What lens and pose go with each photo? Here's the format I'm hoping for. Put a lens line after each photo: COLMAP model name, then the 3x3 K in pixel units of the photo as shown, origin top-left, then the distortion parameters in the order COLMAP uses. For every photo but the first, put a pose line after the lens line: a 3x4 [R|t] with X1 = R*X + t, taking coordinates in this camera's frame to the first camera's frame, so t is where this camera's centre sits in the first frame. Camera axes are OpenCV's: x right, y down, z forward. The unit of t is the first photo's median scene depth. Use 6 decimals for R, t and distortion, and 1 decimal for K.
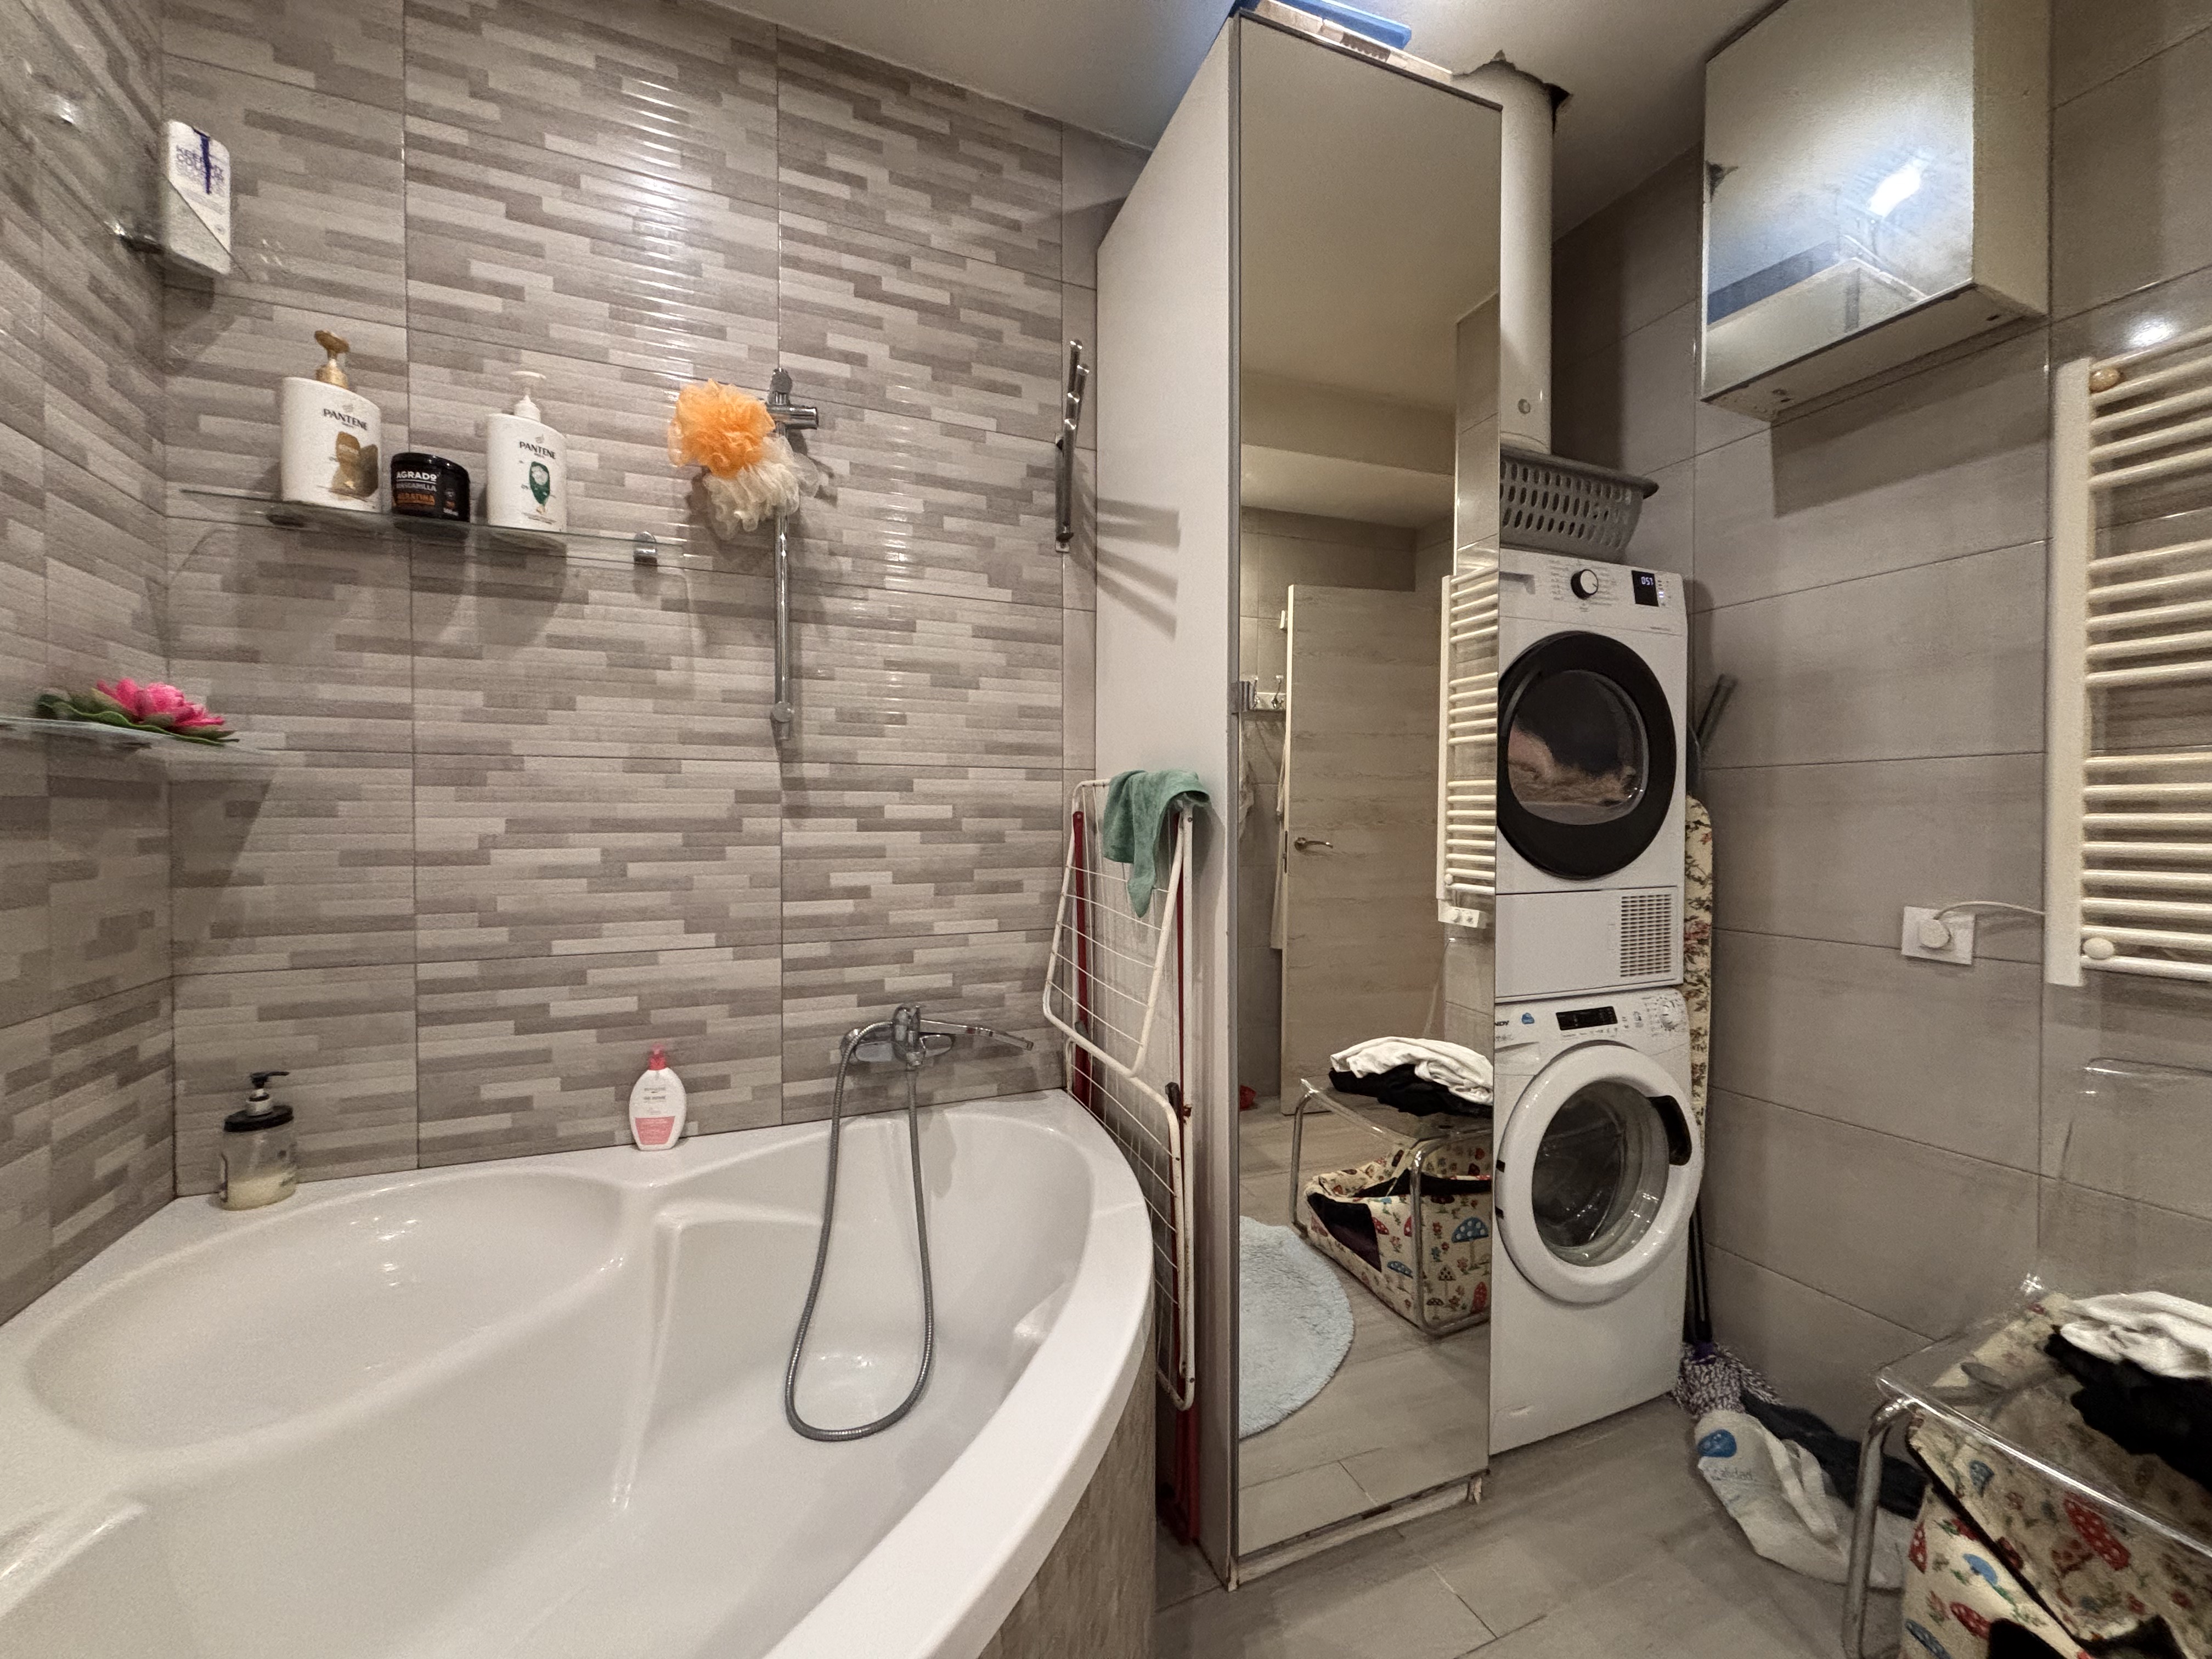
lens RADIAL K [[880.5, 0, 1103.0], [0, 880.5, 825.0], [0, 0, 1]] dist [-0.000029, 0.000489]
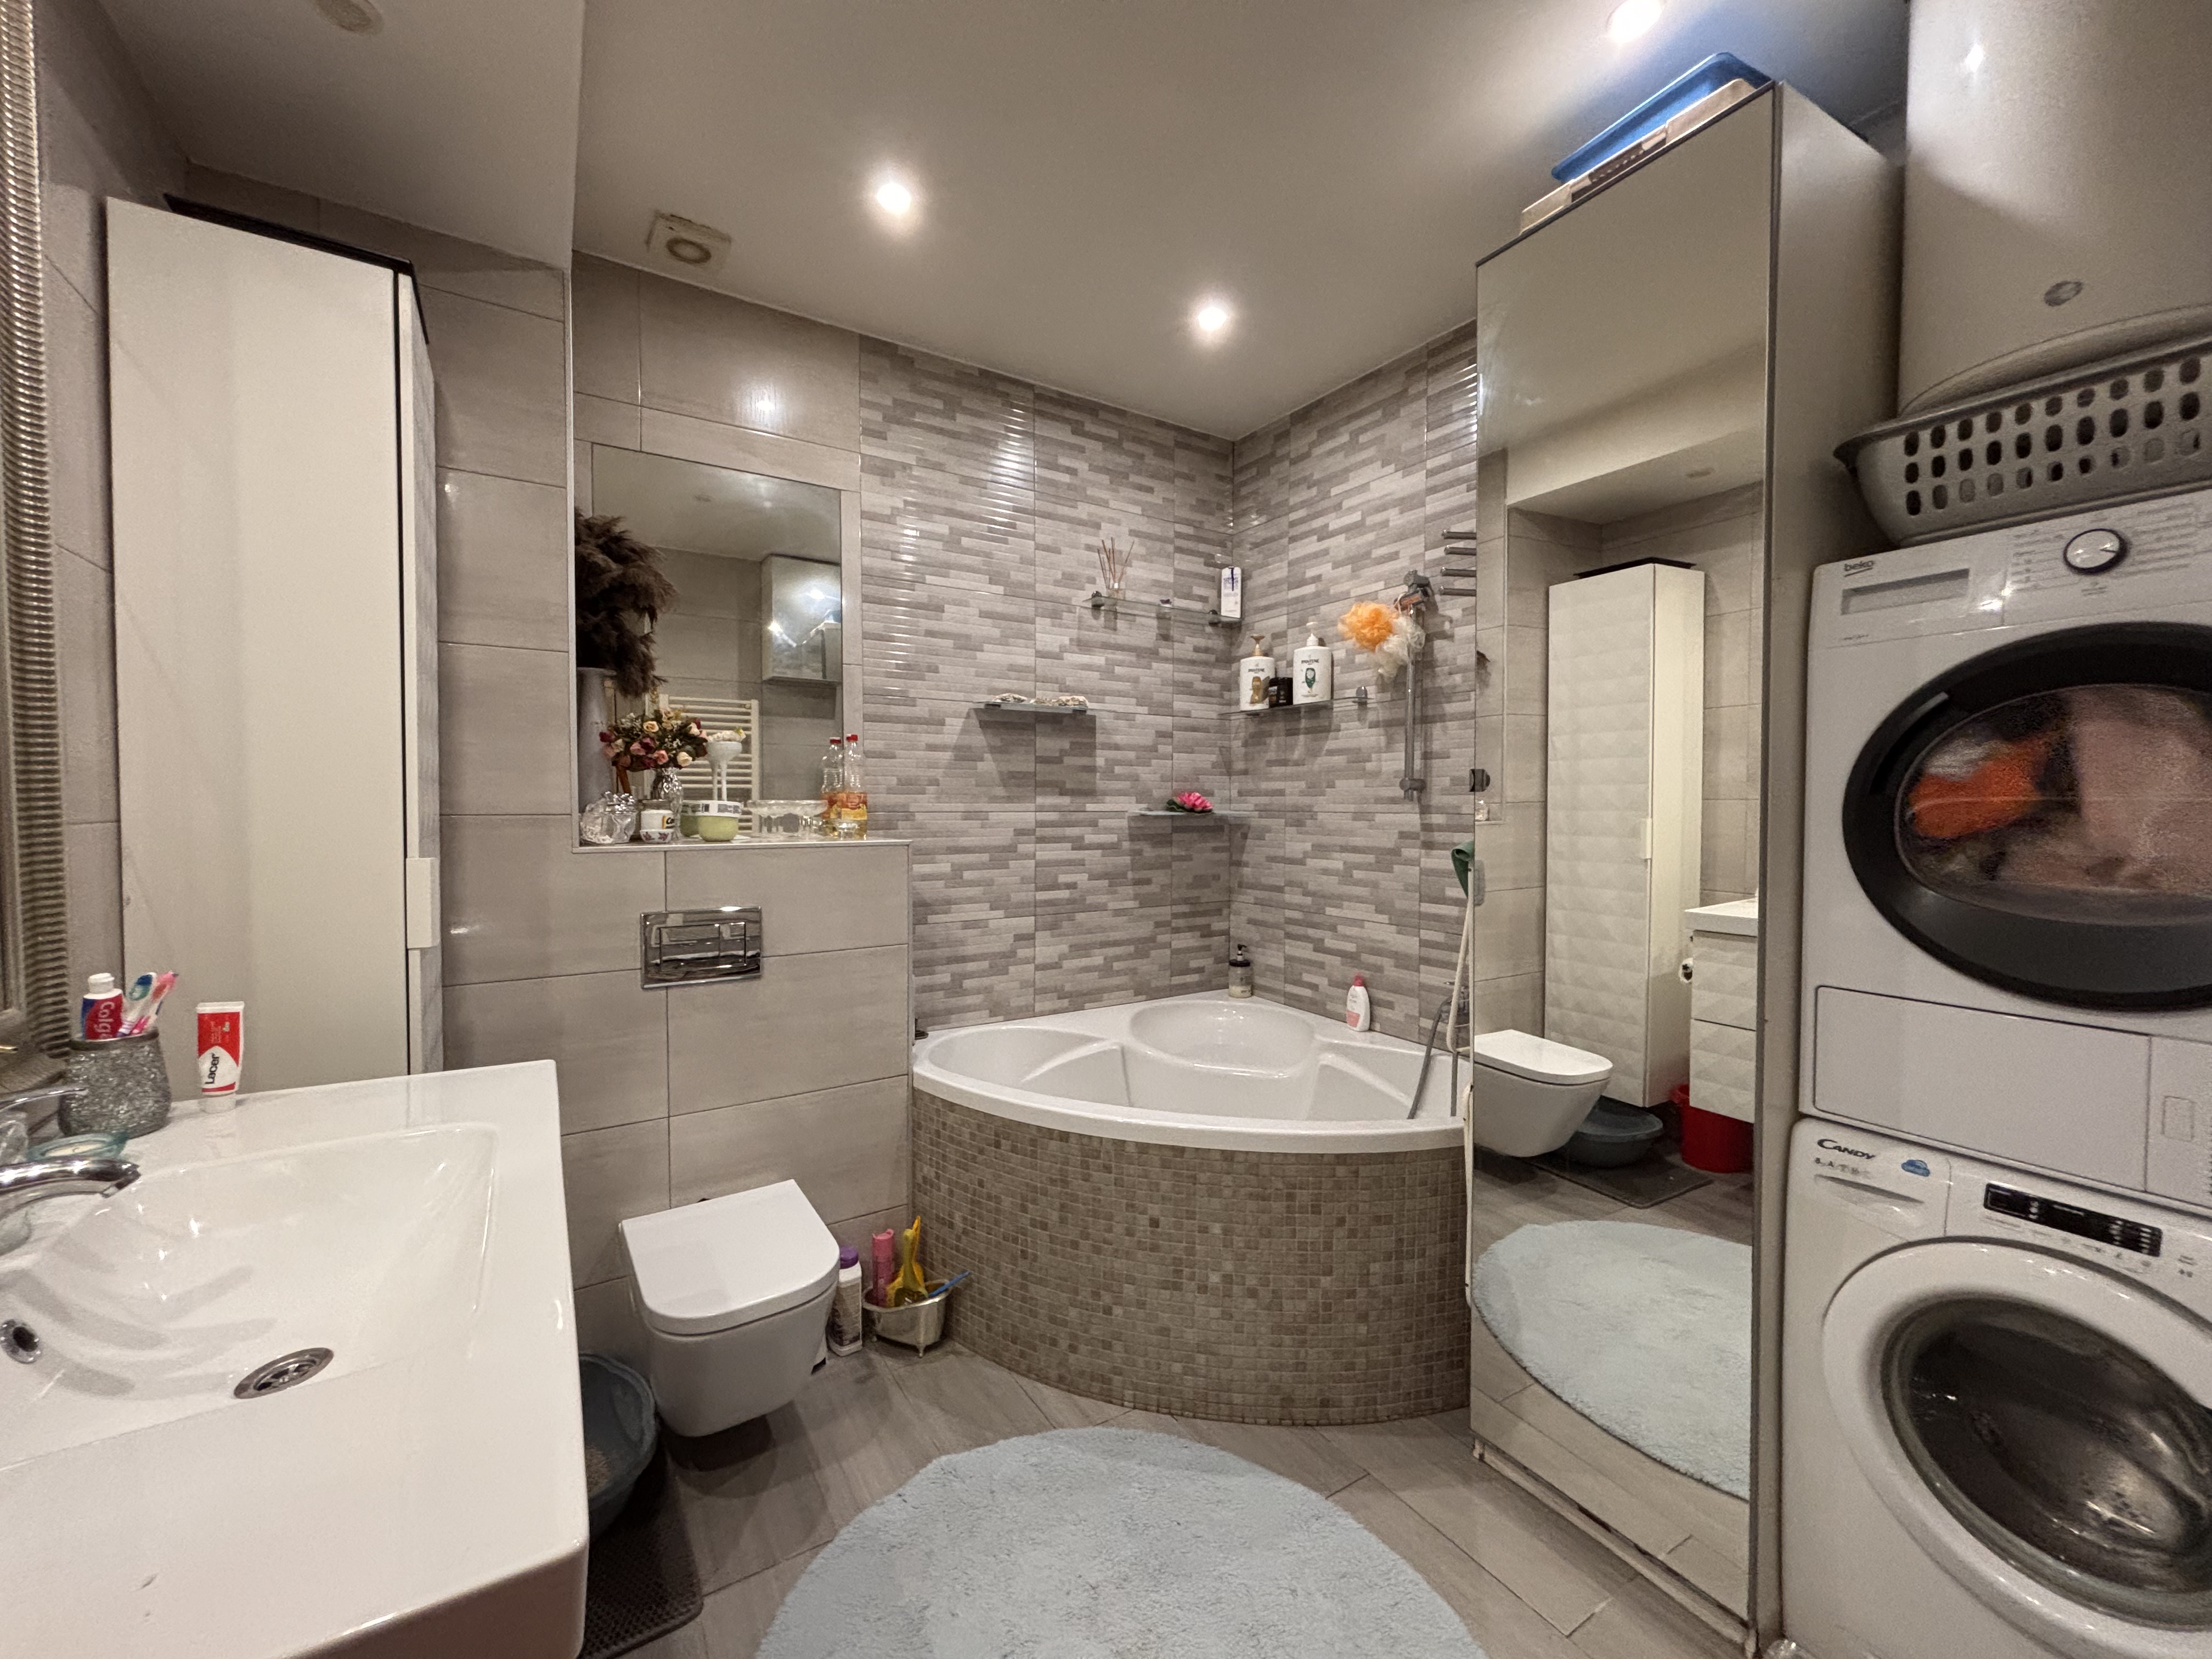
lens RADIAL K [[880.5, 0, 1103.0], [0, 880.5, 825.0], [0, 0, 1]] dist [-0.000029, 0.000489]
pose [[0.158384, 0.026697, -0.987017, 1.252061], [-0.010946, 0.999620, 0.025282, -0.096534], [0.987317, 0.006799, 0.158616, 0.213675]]
